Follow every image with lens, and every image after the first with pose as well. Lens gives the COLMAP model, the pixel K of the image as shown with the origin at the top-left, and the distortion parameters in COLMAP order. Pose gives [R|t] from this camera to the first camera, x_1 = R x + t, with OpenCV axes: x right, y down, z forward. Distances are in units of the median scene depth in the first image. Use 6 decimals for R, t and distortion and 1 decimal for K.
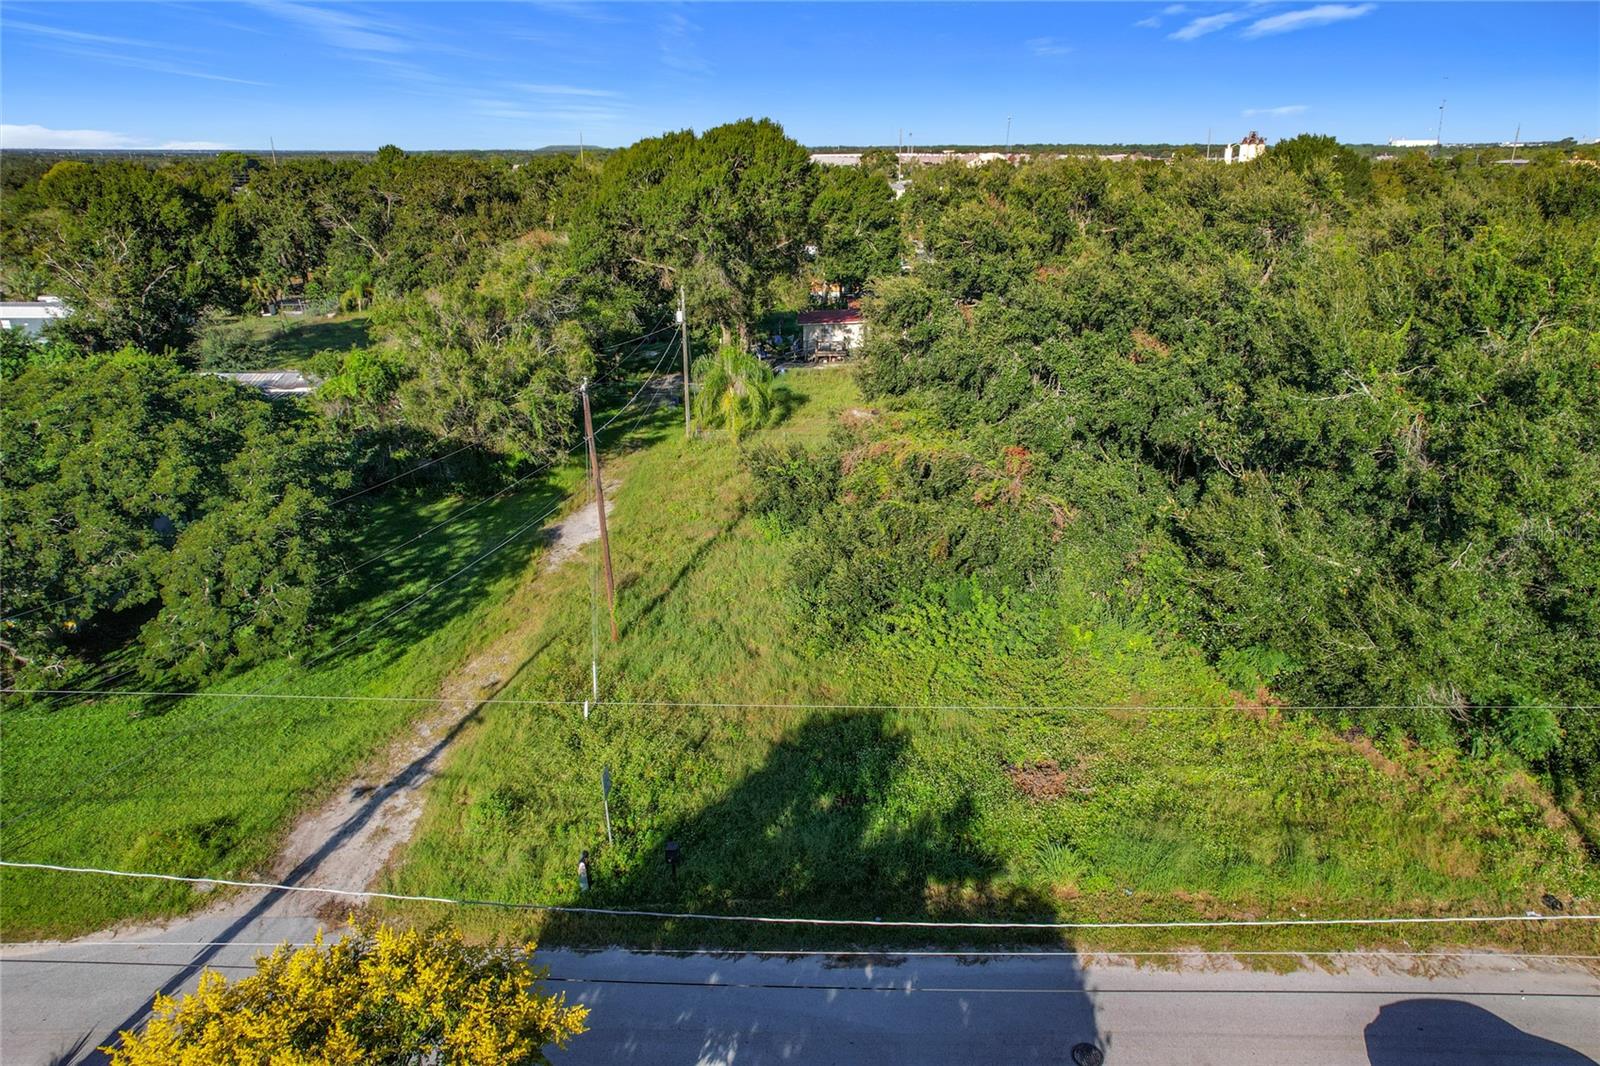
lens RADIAL K [[971.2, 0, 827.3], [0, 971.2, 558.8], [0, 0, 1]] dist [-0.066878, 0.064950]
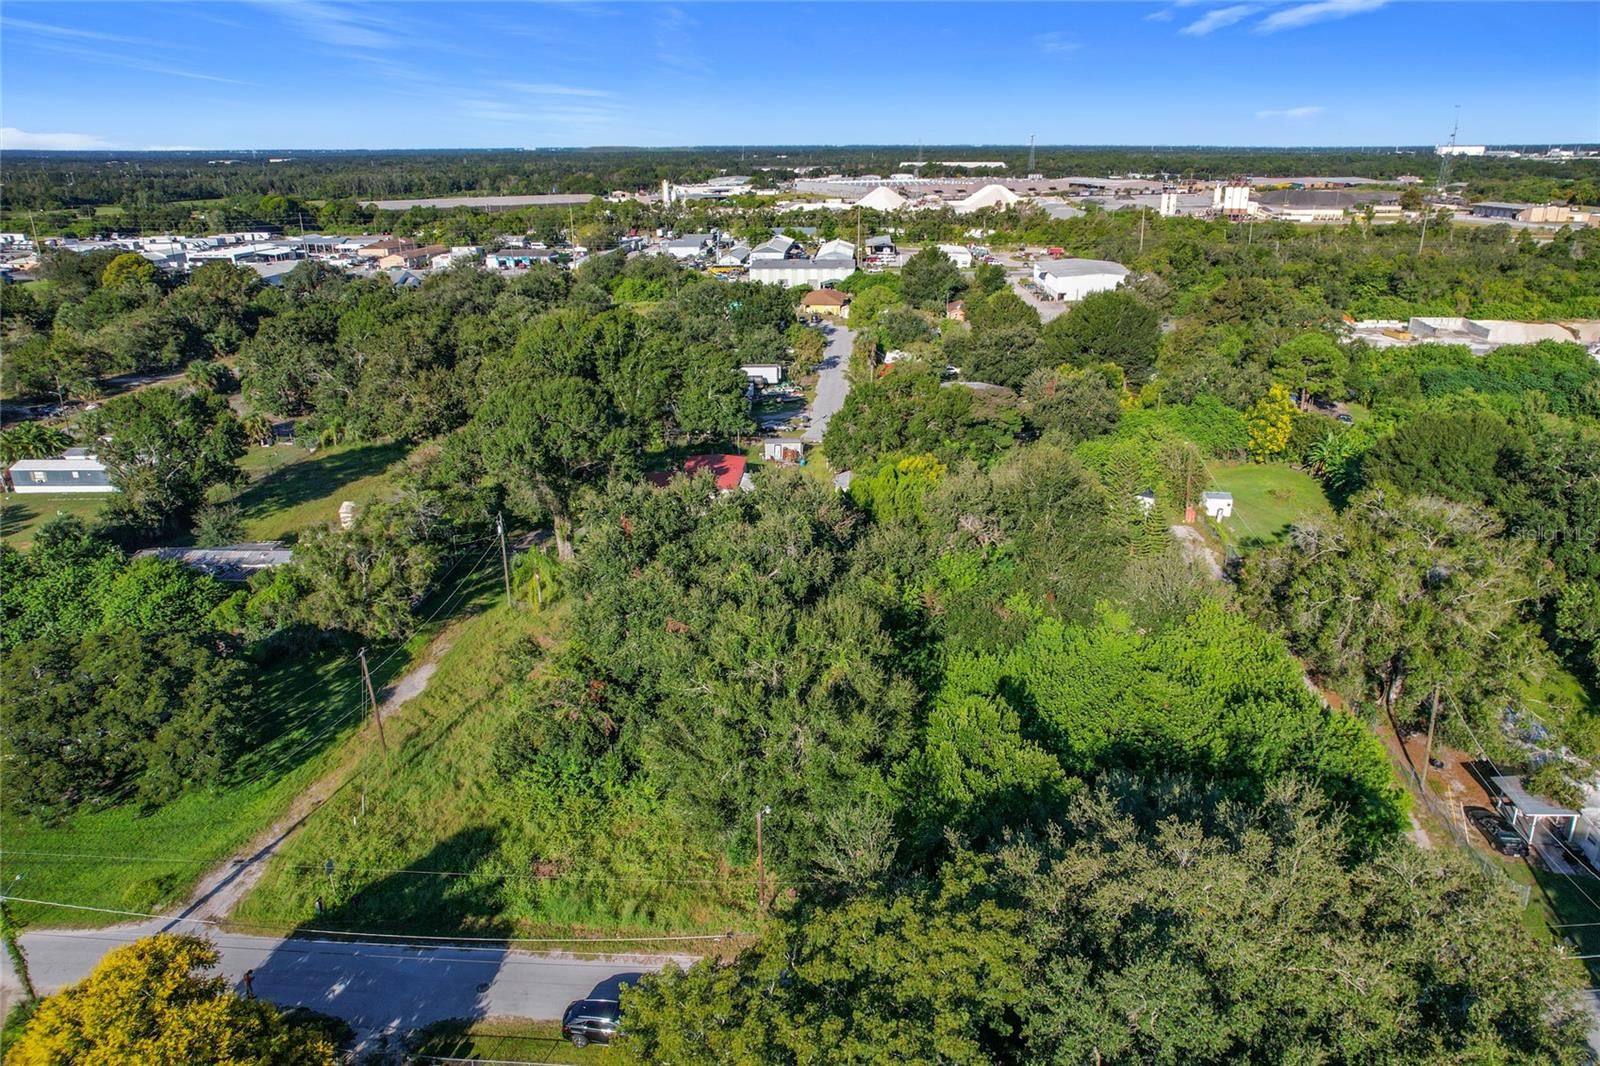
lens RADIAL K [[971.2, 0, 827.3], [0, 971.2, 558.8], [0, 0, 1]] dist [-0.066878, 0.064950]
pose [[0.999208, 0.016551, -0.036175, 0.543575], [-0.016546, 0.999863, 0.000454, -0.277660], [0.036177, 0.000145, 0.999345, -0.654048]]
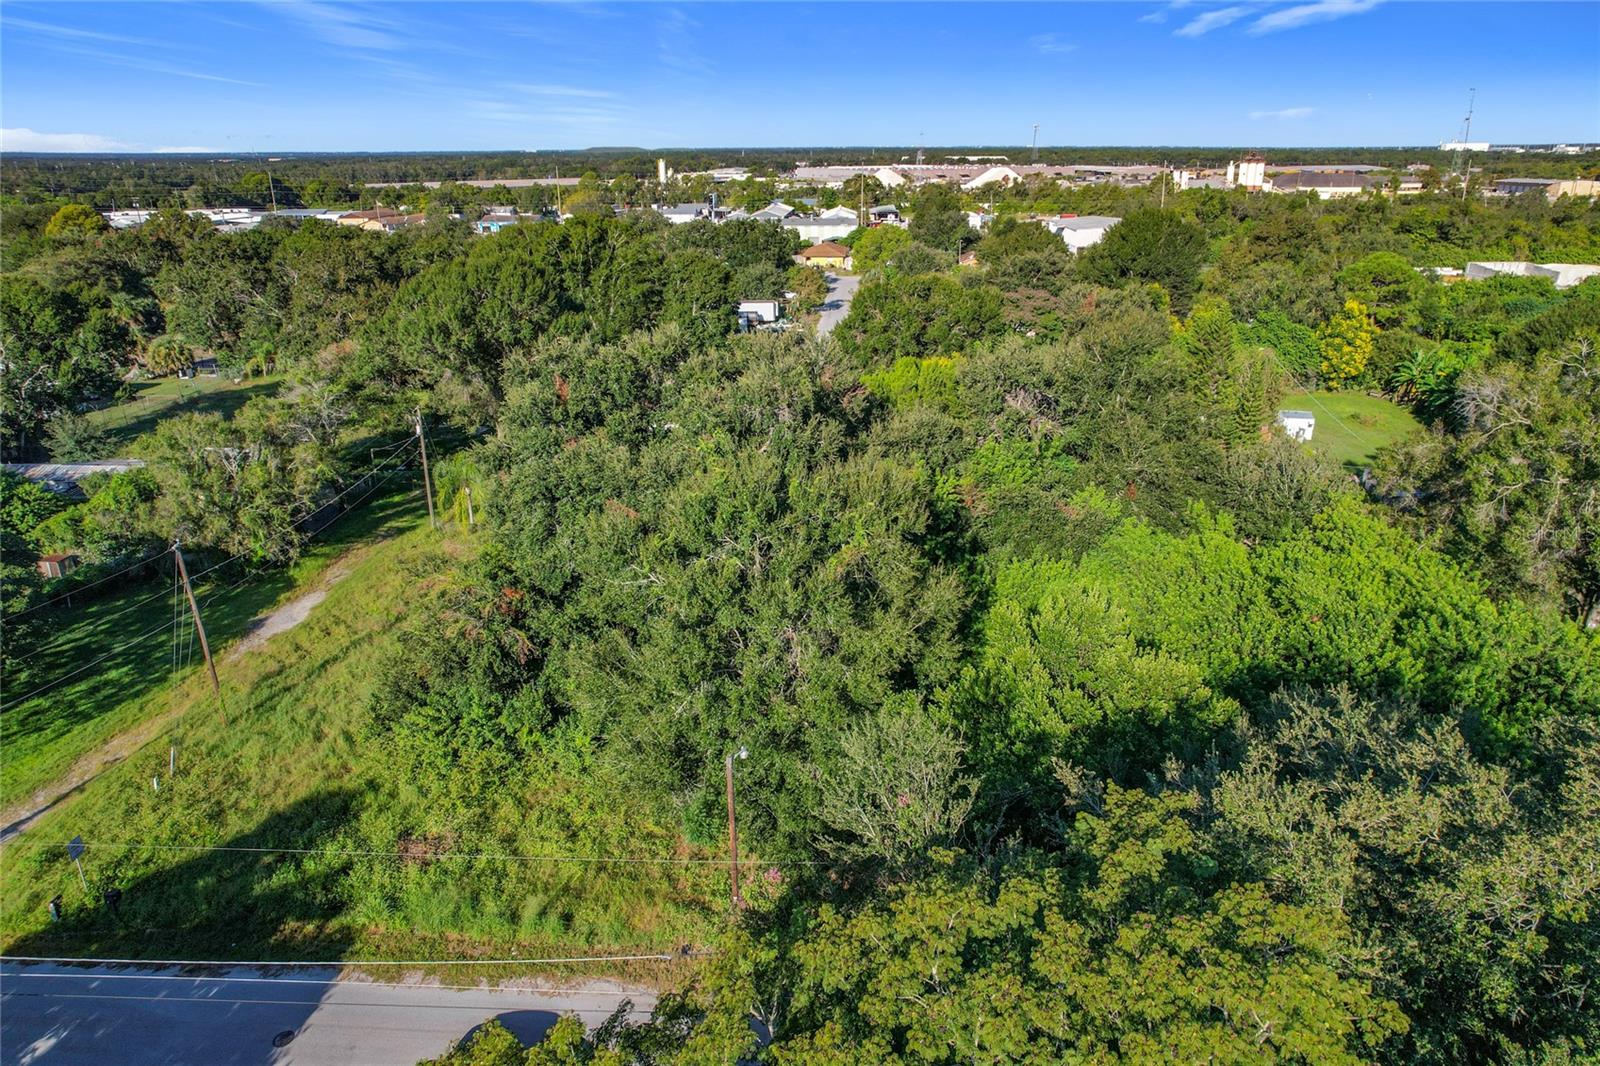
lens RADIAL K [[971.2, 0, 827.3], [0, 971.2, 558.8], [0, 0, 1]] dist [-0.066878, 0.064950]
pose [[0.999183, 0.014588, -0.037695, 0.525064], [-0.014620, 0.999893, -0.000584, -0.125265], [0.037683, 0.001134, 0.999289, -0.237633]]
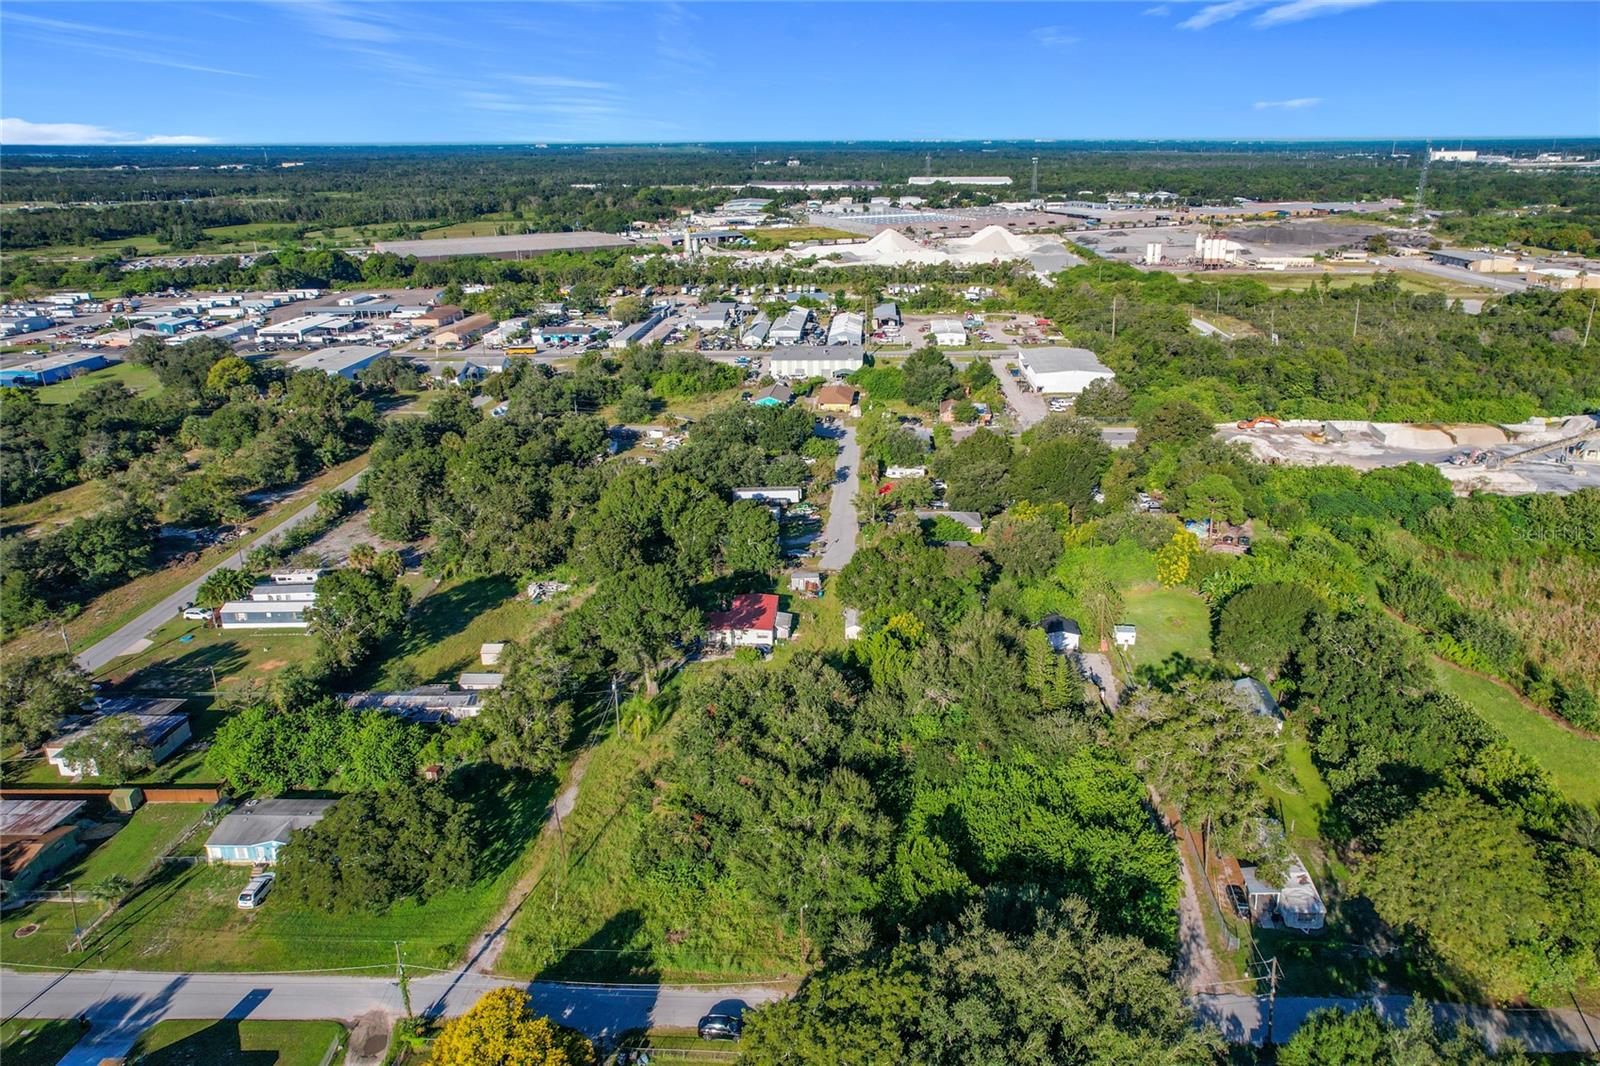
lens RADIAL K [[966.3, 0, 864.6], [0, 966.3, 535.6], [0, 0, 1]] dist [-0.039151, 0.029492]
pose [[0.999889, 0.008341, -0.012344, 0.579611], [-0.008555, 0.999813, -0.017347, -0.730723], [0.012197, 0.017451, 0.999773, -1.568650]]
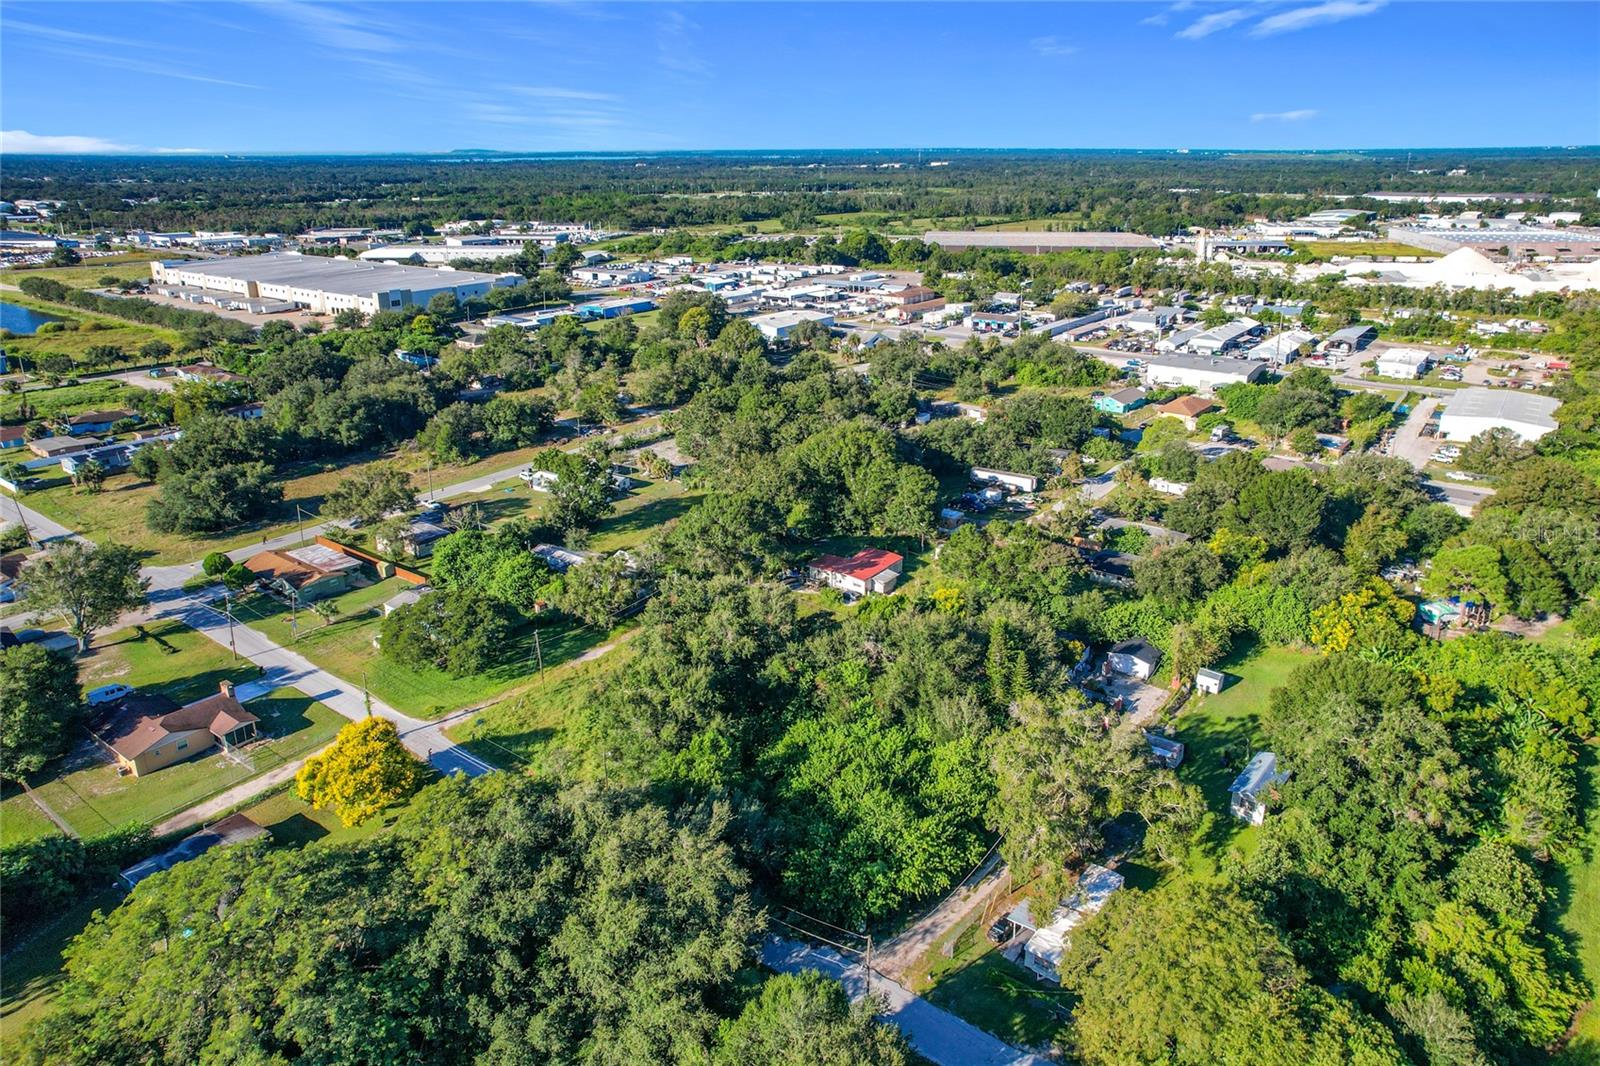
lens RADIAL K [[1010.2, 0, 853.1], [0, 1010.2, 536.7], [0, 0, 1]] dist [-0.049277, 0.049639]
pose [[0.816134, 0.211844, -0.537631, 2.168789], [-0.230345, 0.972531, 0.033541, -0.729600], [0.529968, 0.096466, 0.842513, -1.366766]]
